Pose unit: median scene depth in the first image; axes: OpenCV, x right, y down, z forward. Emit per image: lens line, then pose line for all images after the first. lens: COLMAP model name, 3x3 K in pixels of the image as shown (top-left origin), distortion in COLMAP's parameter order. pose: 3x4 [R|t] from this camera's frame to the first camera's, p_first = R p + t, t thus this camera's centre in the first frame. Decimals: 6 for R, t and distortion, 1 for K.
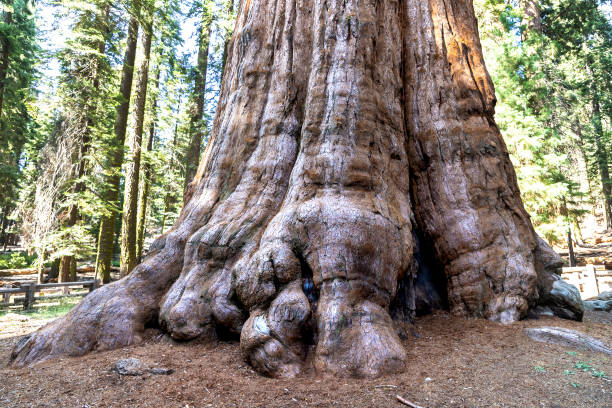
lens RADIAL K [[426.3, 0, 306.0], [0, 426.3, 204.0], [0, 0, 1]] dist [-0.027303, -0.000618]
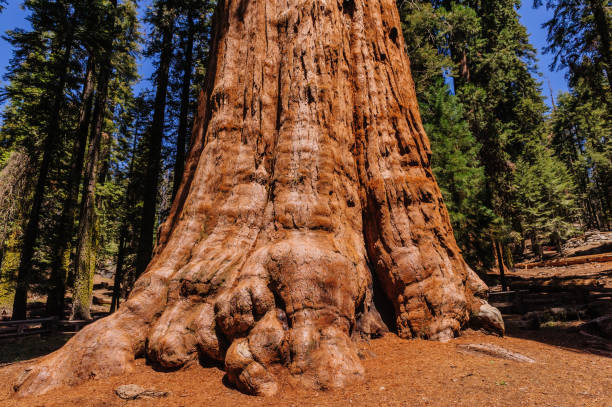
lens RADIAL K [[418.1, 0, 306.0], [0, 418.1, 203.5], [0, 0, 1]] dist [-0.027818, -0.001678]
pose [[0.993146, -0.001817, 0.116865, -0.056369], [0.010118, 0.997462, -0.070479, -0.032191], [-0.116440, 0.071179, 0.990644, -0.160766]]
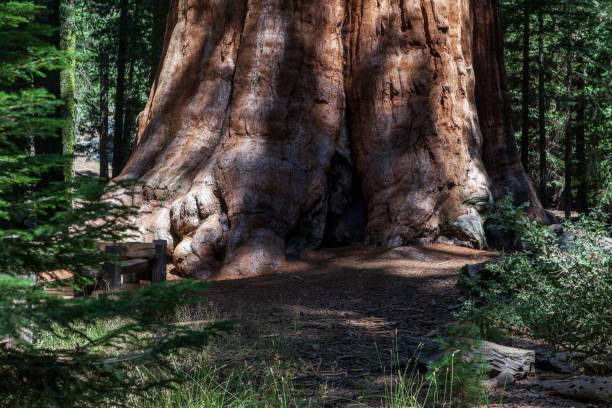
lens RADIAL K [[1379.3, 0, 306.0], [0, 1379.3, 204.0], [0, 0, 1]] dist [-0.006245, -0.085925]
pose [[0.983462, -0.018928, -0.180125, 0.906676], [0.043709, 0.989933, 0.134618, -0.367981], [0.175764, -0.140265, 0.974388, -2.747941]]
